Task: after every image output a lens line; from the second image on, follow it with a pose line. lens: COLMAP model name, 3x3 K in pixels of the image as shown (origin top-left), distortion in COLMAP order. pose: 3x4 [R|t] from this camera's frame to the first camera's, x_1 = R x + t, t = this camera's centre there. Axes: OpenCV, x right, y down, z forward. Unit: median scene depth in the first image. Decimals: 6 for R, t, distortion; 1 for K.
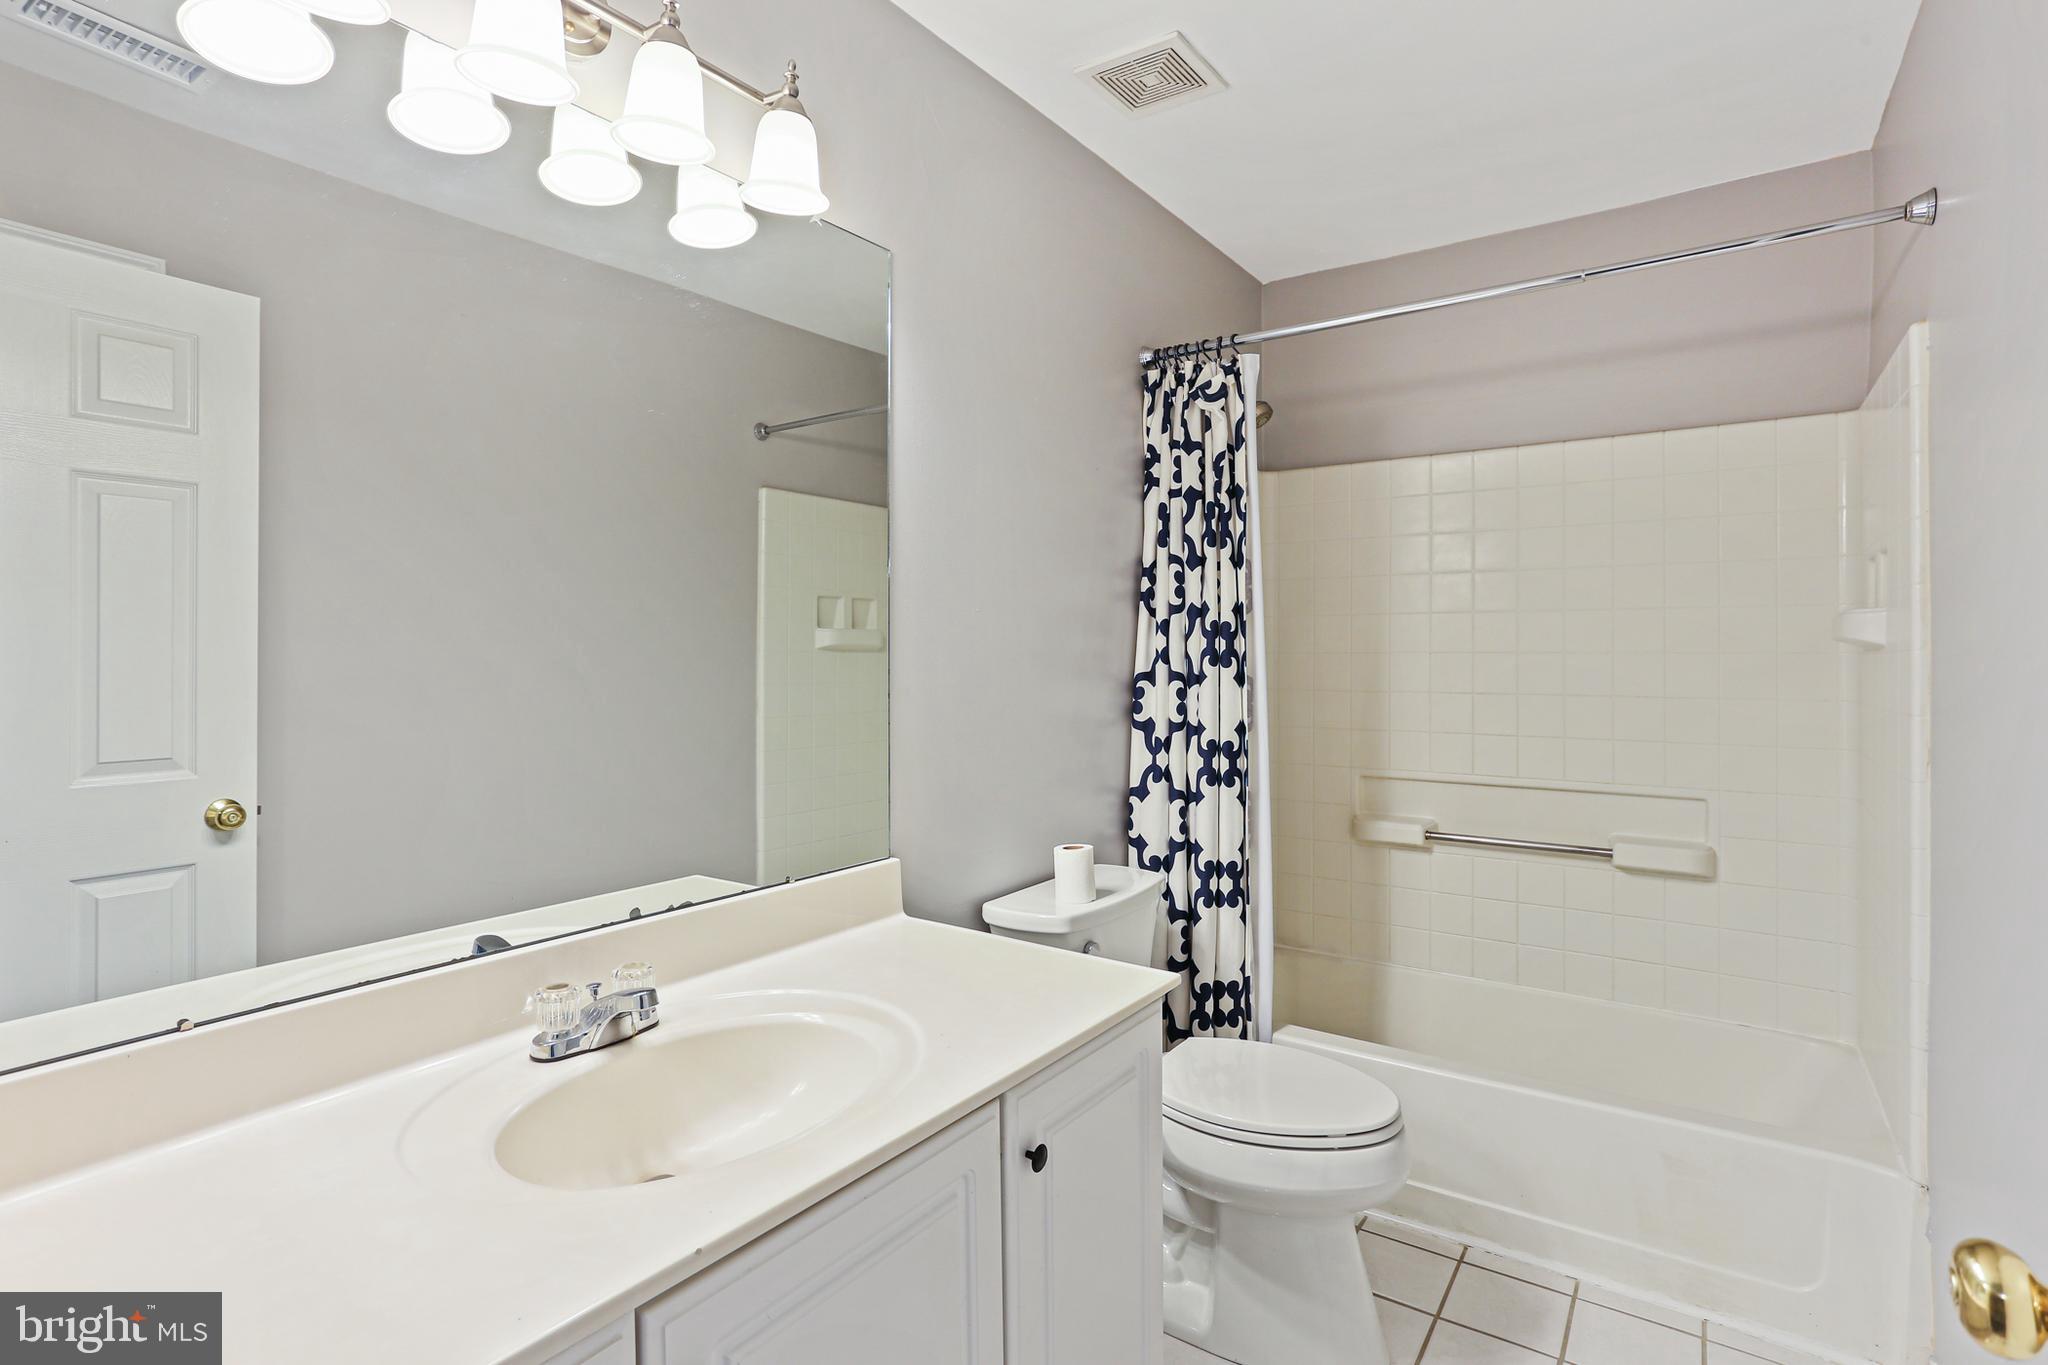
lens RADIAL K [[987.9, 0, 1021.0], [0, 987.9, 649.3], [0, 0, 1]] dist [-0.031876, 0.005468]
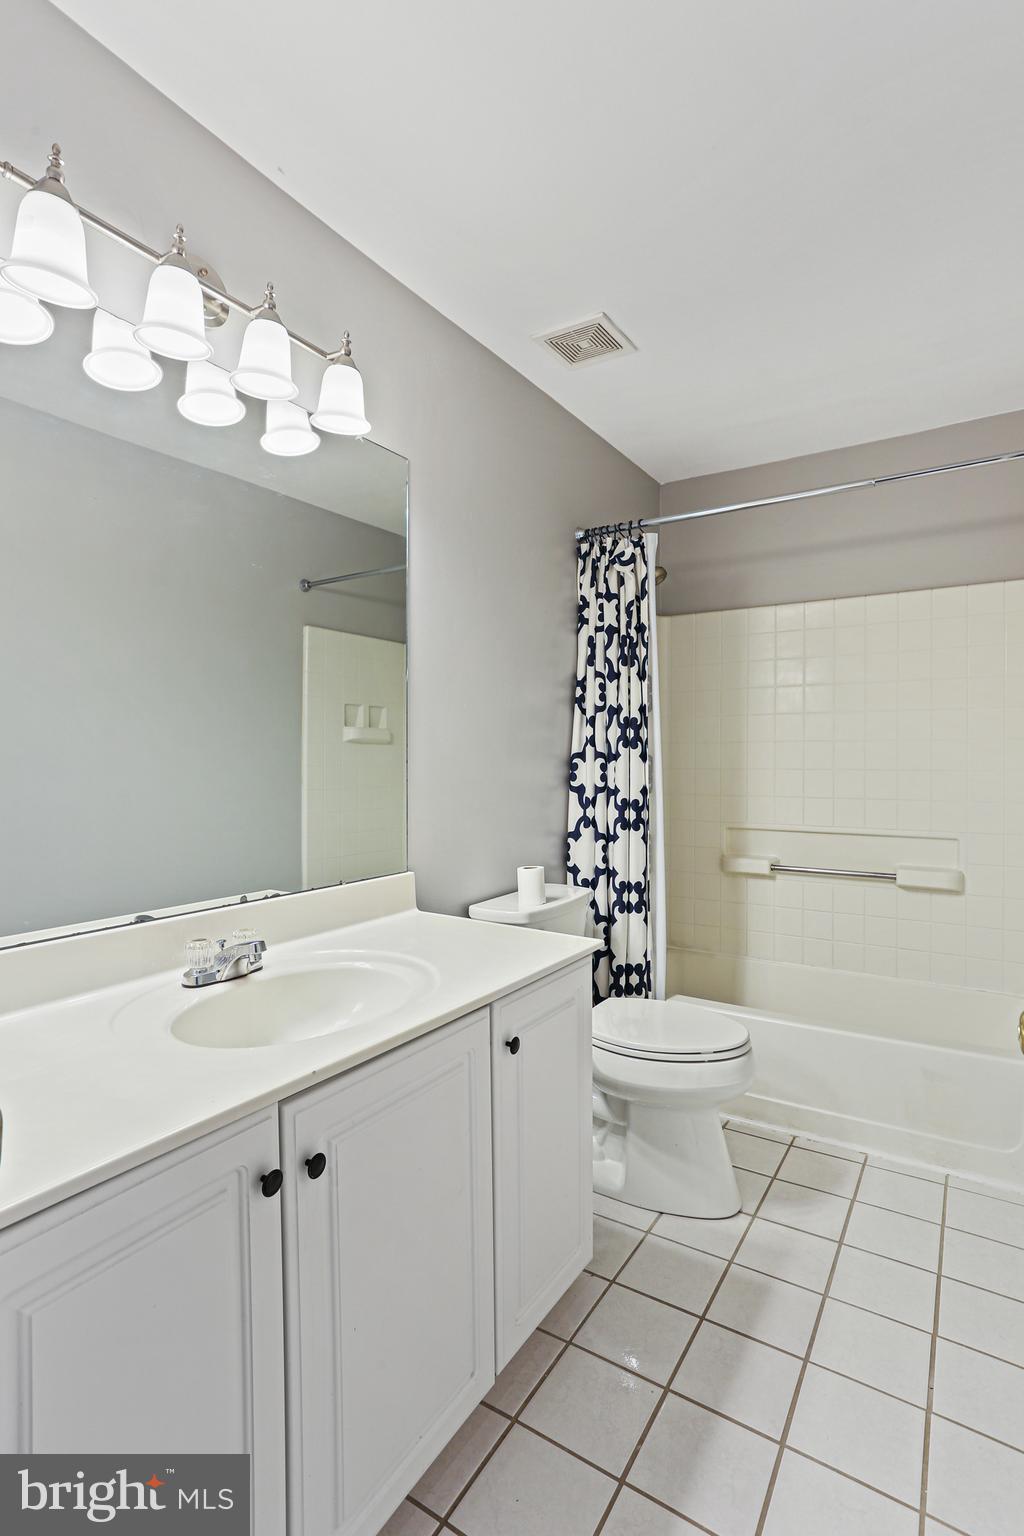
lens RADIAL K [[740.9, 0, 507.4], [0, 740.9, 764.0], [0, 0, 1]] dist [-0.031876, 0.005468]
pose [[0.999396, 0.000399, 0.034757, -0.018891], [-0.000756, 0.999947, 0.010263, 0.033202], [-0.034751, -0.010283, 0.999343, -0.094361]]
